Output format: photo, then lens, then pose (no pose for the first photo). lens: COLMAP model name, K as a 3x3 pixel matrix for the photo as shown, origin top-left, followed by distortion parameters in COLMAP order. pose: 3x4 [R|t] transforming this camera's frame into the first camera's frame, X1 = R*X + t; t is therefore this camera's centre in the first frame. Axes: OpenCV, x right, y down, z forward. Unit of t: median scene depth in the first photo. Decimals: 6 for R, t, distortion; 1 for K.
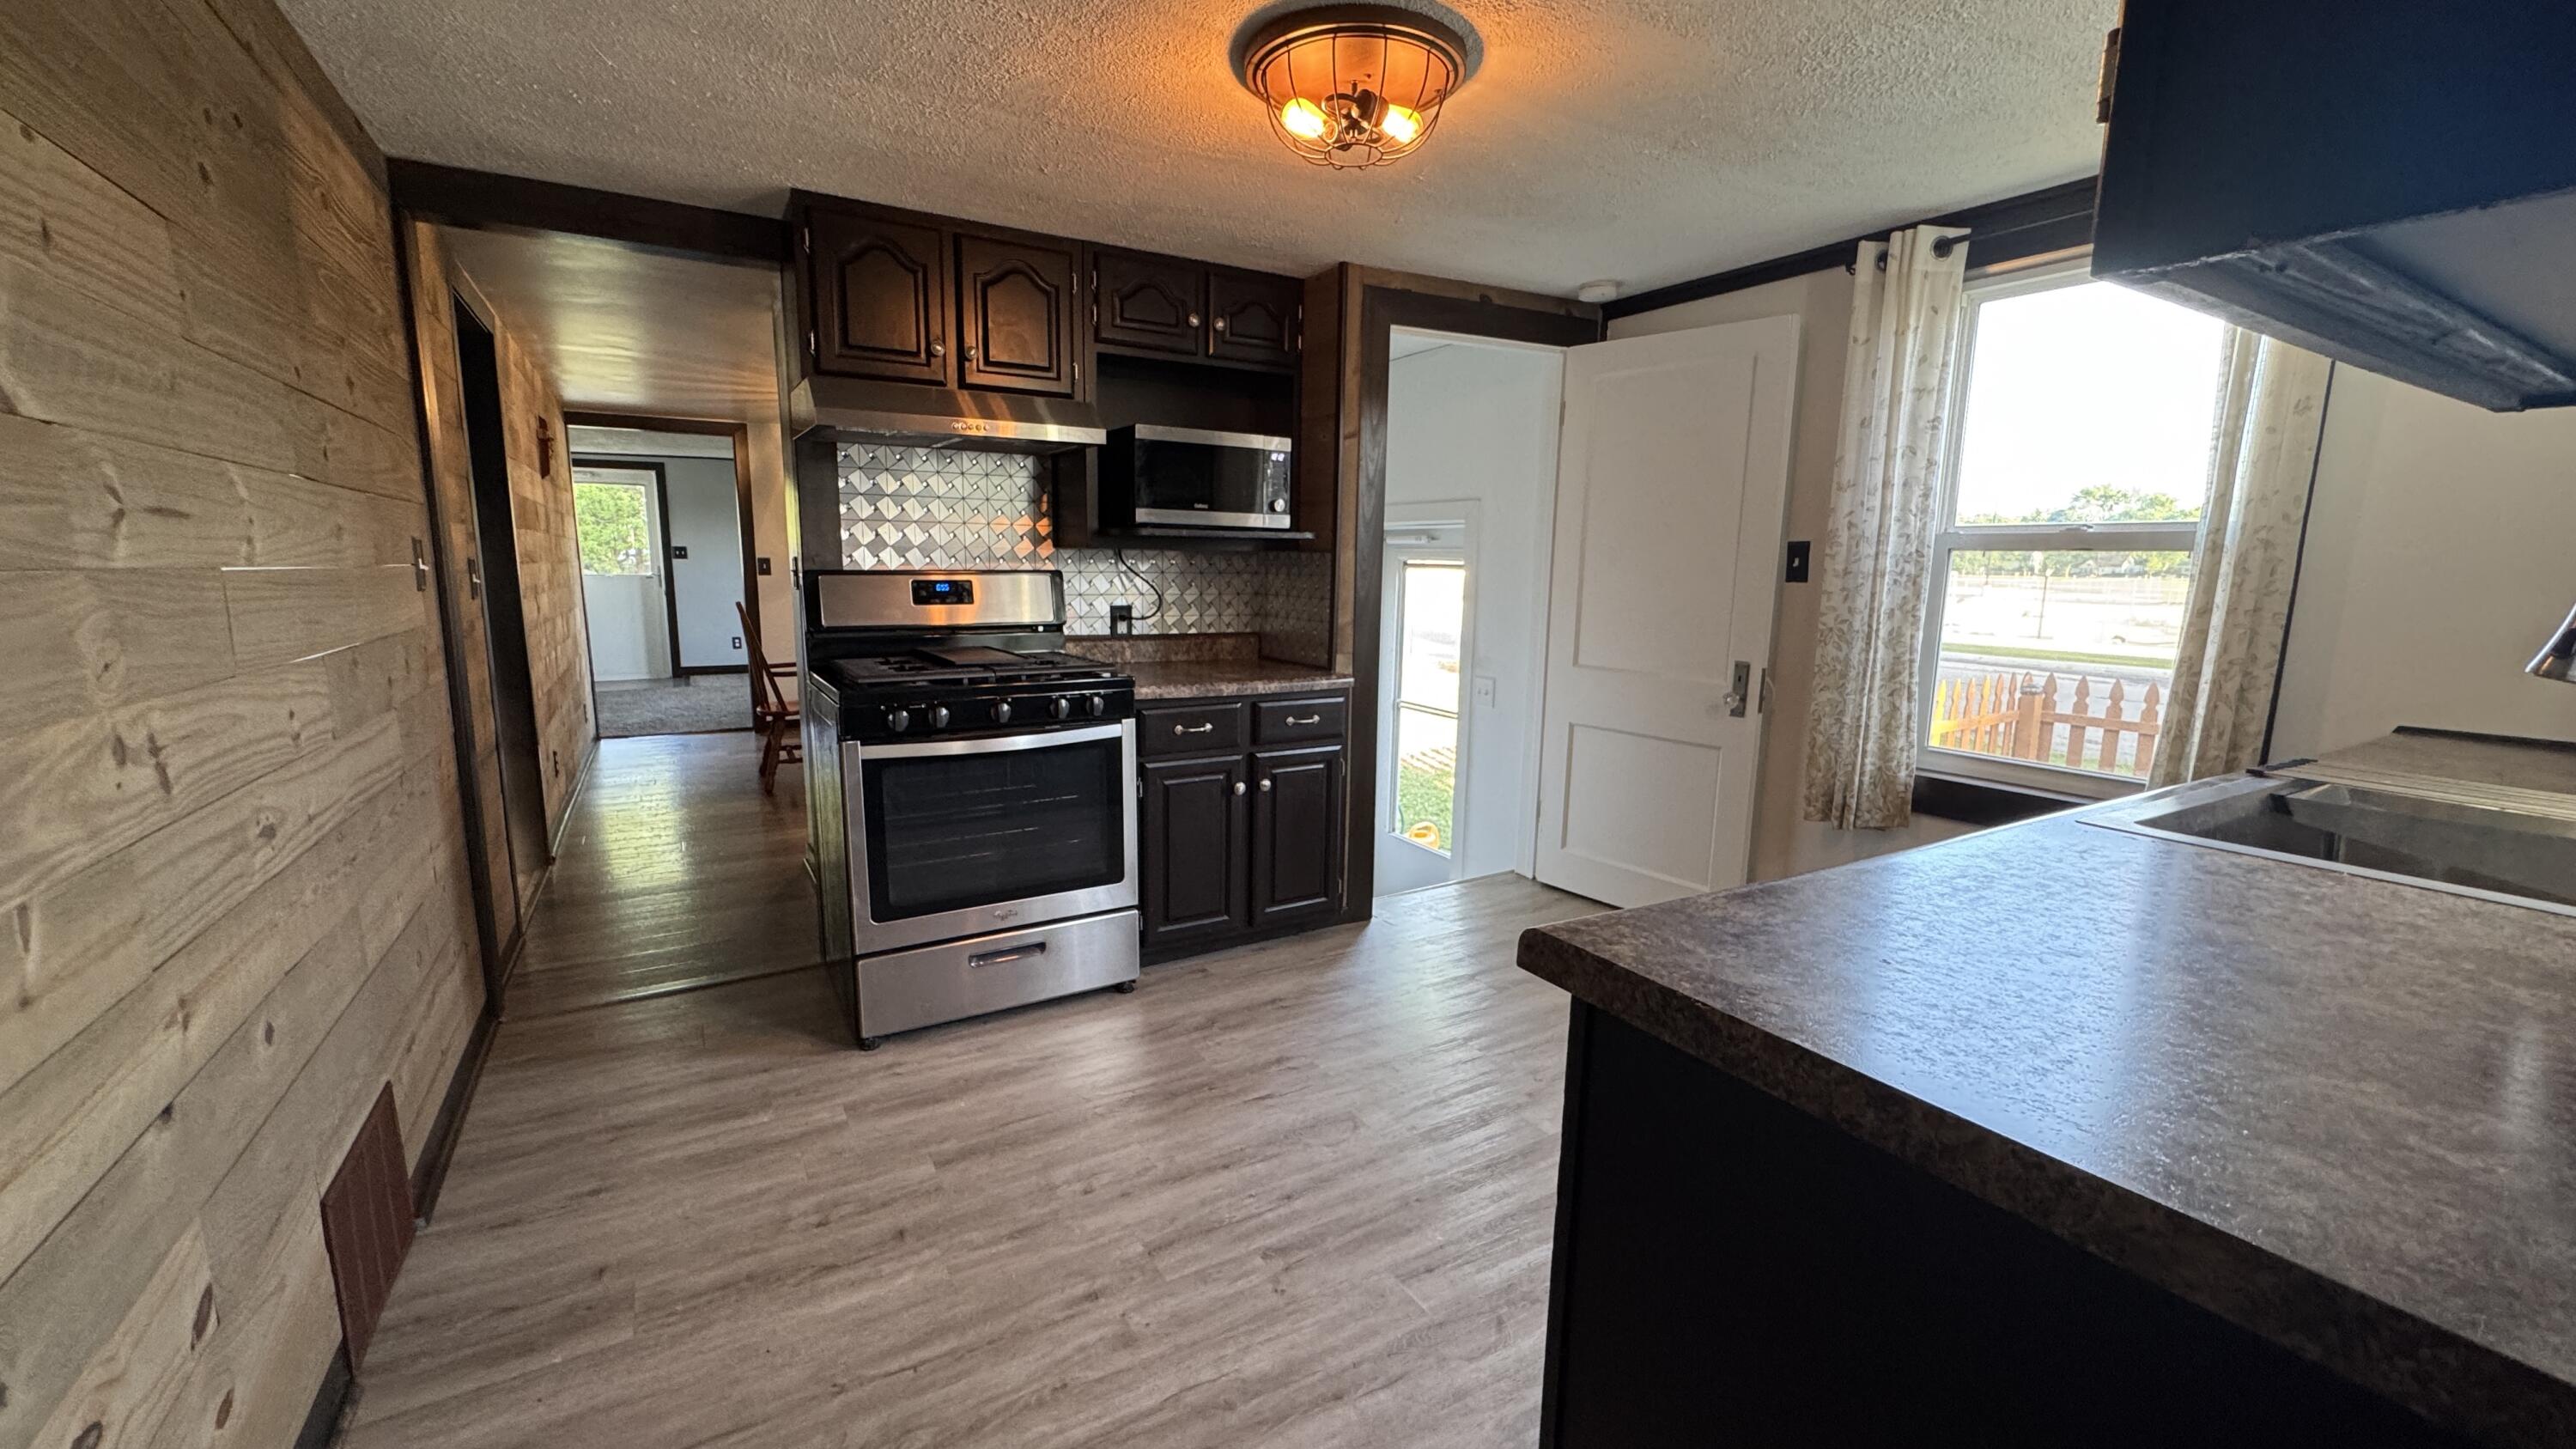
lens RADIAL K [[1030.1, 0, 1286.4], [0, 1030.1, 734.1], [0, 0, 1]] dist [-0.006618, 0.001262]
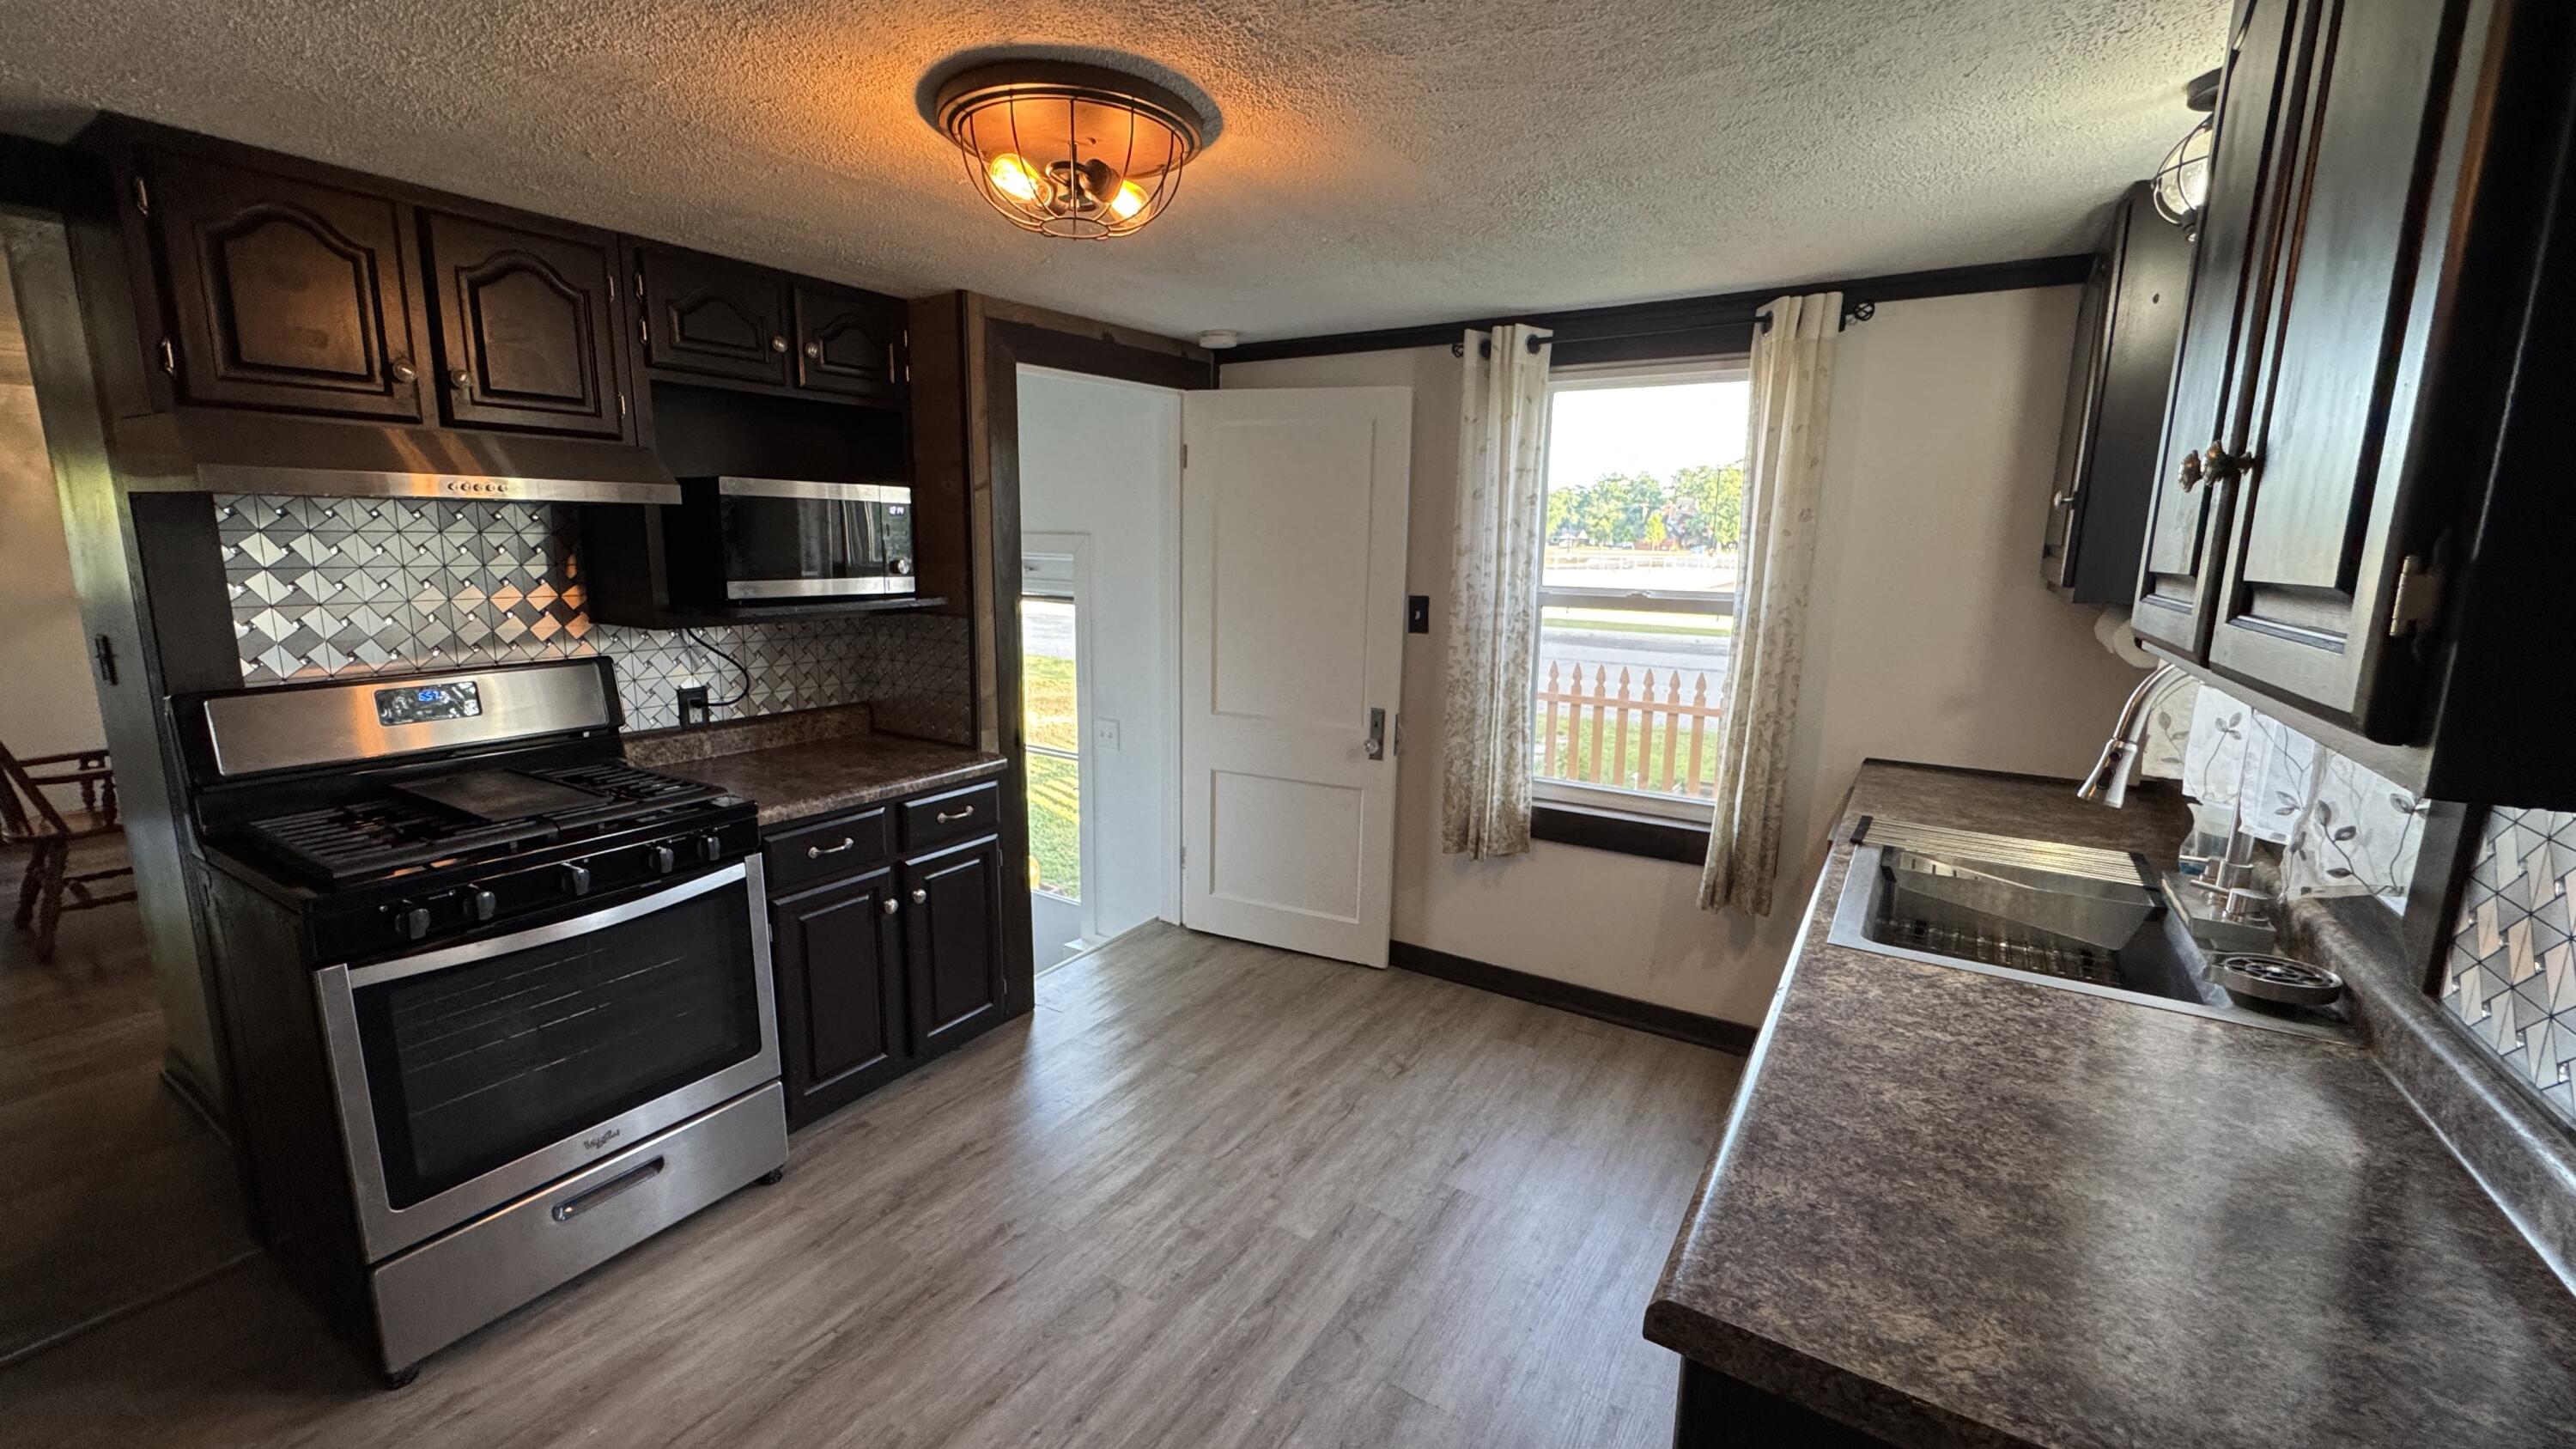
lens RADIAL K [[1030.1, 0, 1284.1], [0, 1030.1, 728.2], [0, 0, 1]] dist [-0.006618, 0.001262]
pose [[0.893242, -0.083600, 0.441735, -0.122869], [0.072242, 0.996481, 0.042507, -0.110412], [-0.443734, -0.006057, 0.896138, 0.098344]]
